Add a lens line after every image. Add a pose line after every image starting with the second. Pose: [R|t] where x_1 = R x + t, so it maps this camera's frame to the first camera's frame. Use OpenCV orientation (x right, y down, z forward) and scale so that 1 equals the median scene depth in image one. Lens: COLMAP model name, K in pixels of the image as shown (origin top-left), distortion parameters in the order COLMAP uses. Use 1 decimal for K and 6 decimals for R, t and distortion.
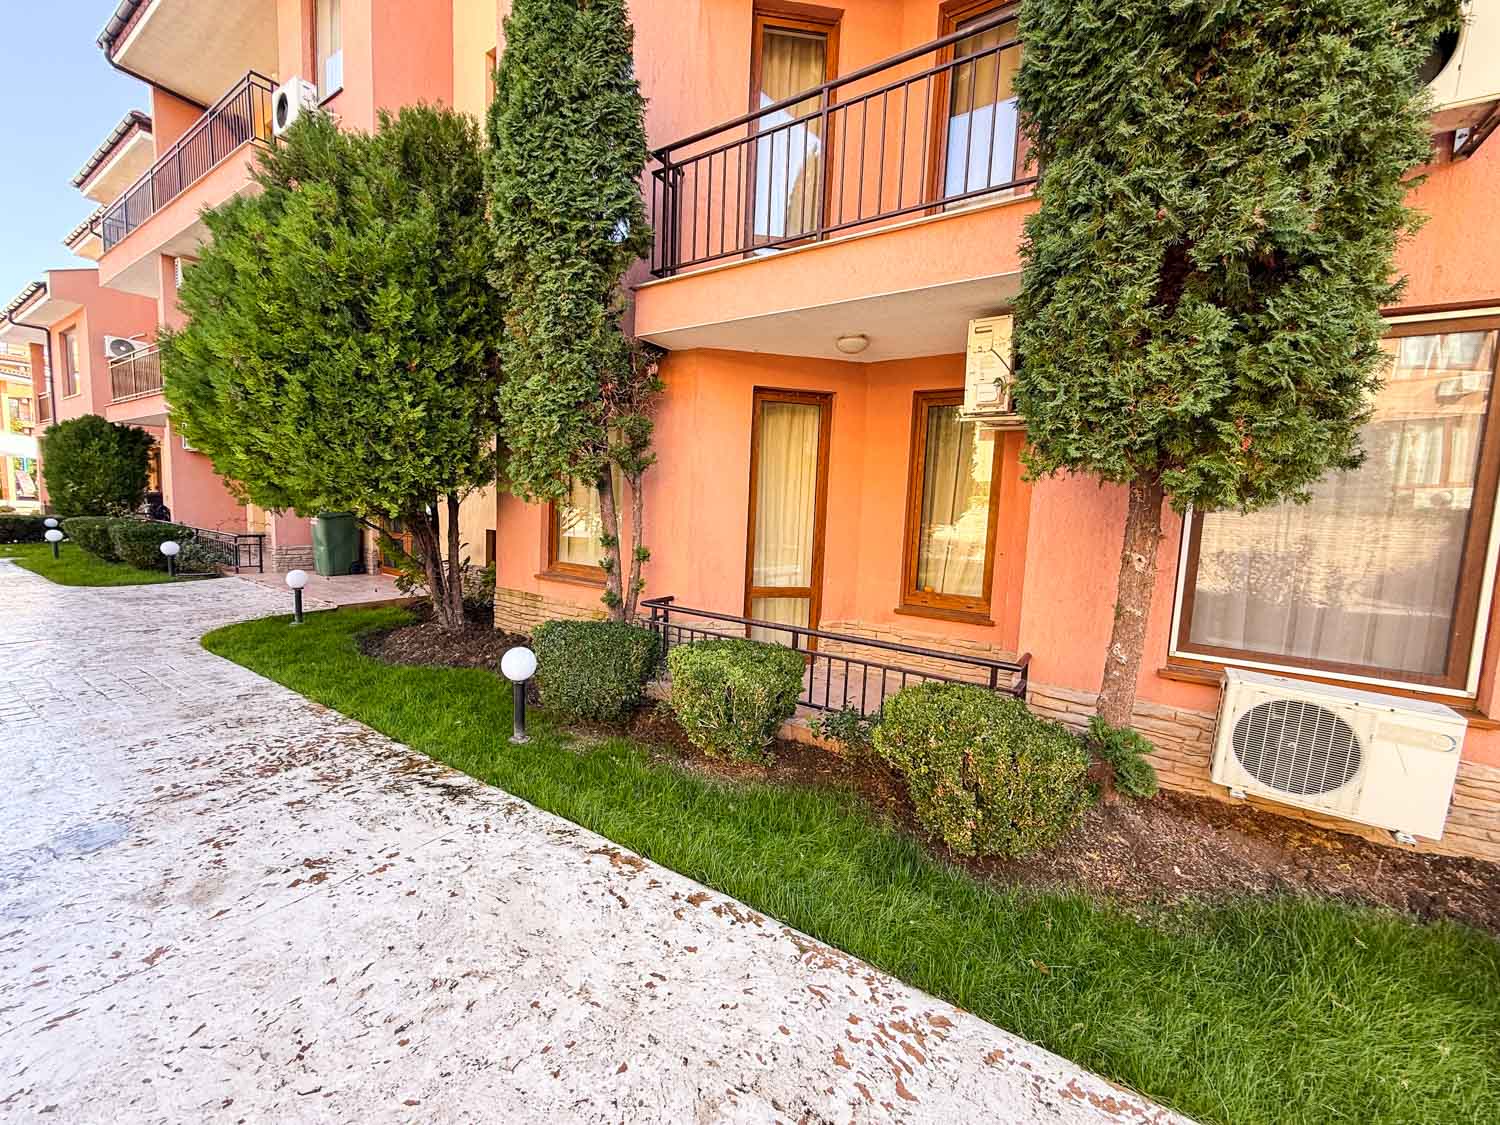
lens RADIAL K [[596.3, 0, 746.7], [0, 596.3, 562.2], [0, 0, 1]] dist [0.000980, -0.000196]
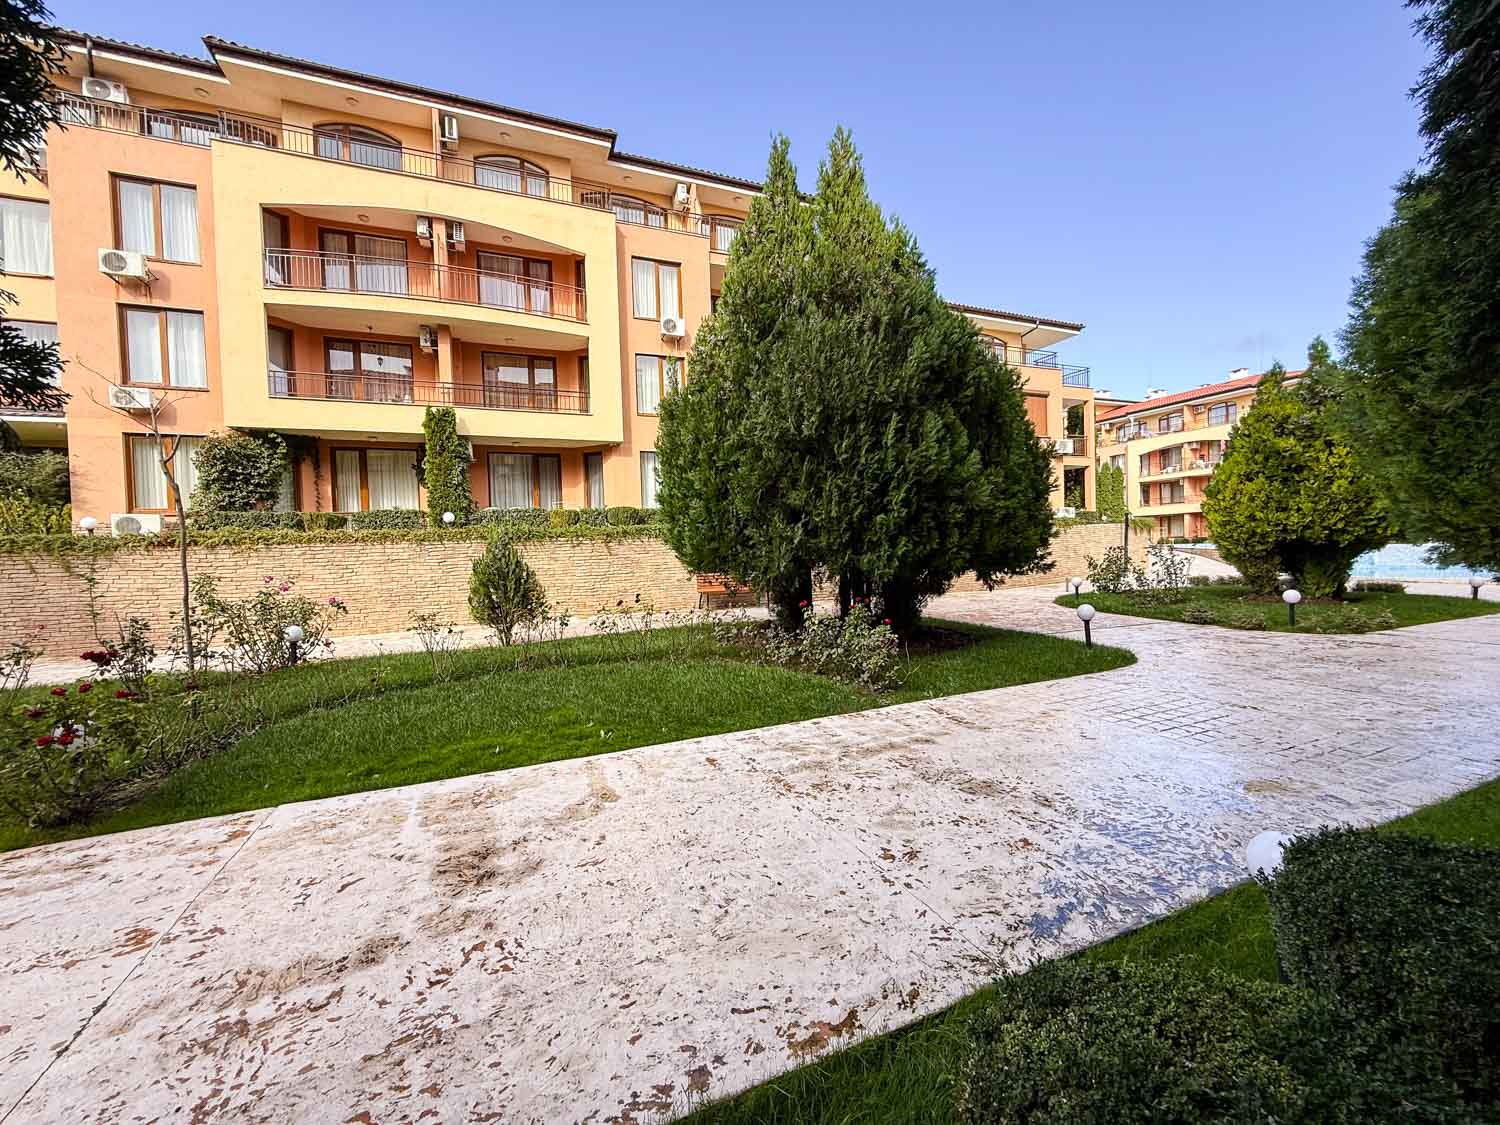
lens RADIAL K [[596.3, 0, 747.3], [0, 596.3, 563.9], [0, 0, 1]] dist [0.000980, -0.000196]
pose [[-0.561697, -0.003250, -0.827336, 0.372110], [-0.070893, 0.996503, 0.044216, -0.097177], [0.824300, 0.083489, -0.559964, 1.017467]]
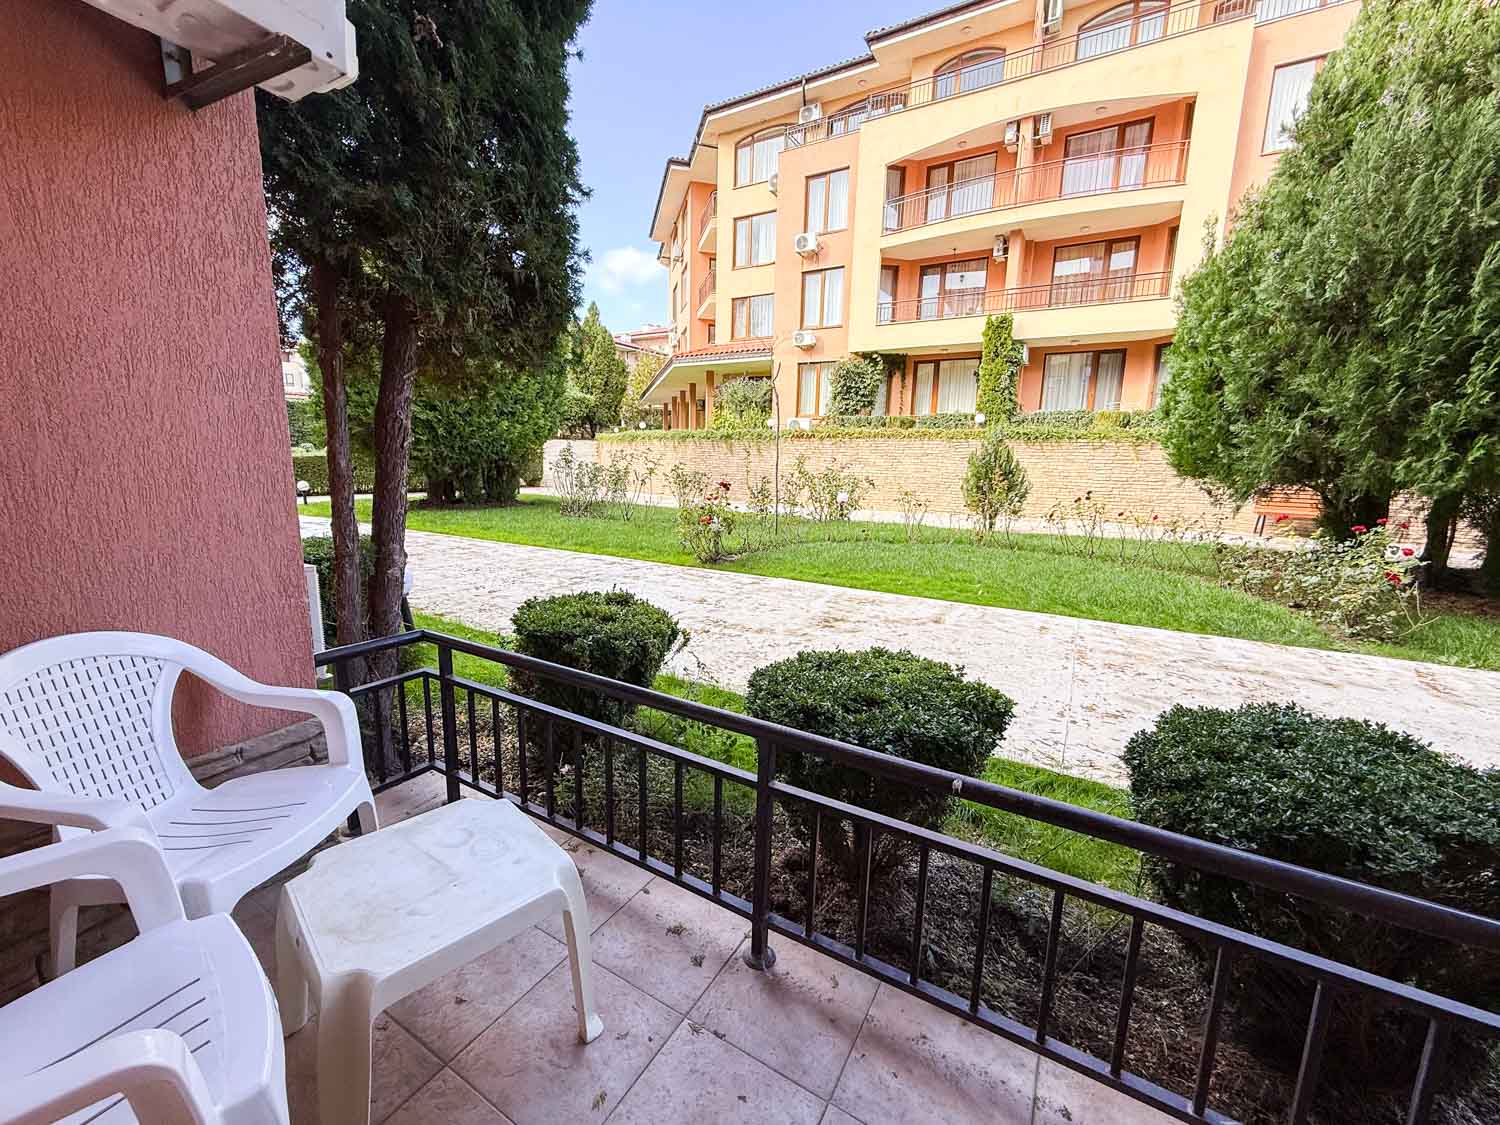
lens RADIAL K [[596.3, 0, 746.8], [0, 596.3, 562.3], [0, 0, 1]] dist [0.000980, -0.000196]
pose [[-0.996575, -0.058339, -0.058610, 0.149199], [-0.071669, 0.962894, 0.260191, -0.089865], [0.041256, 0.263501, -0.963777, 1.621262]]
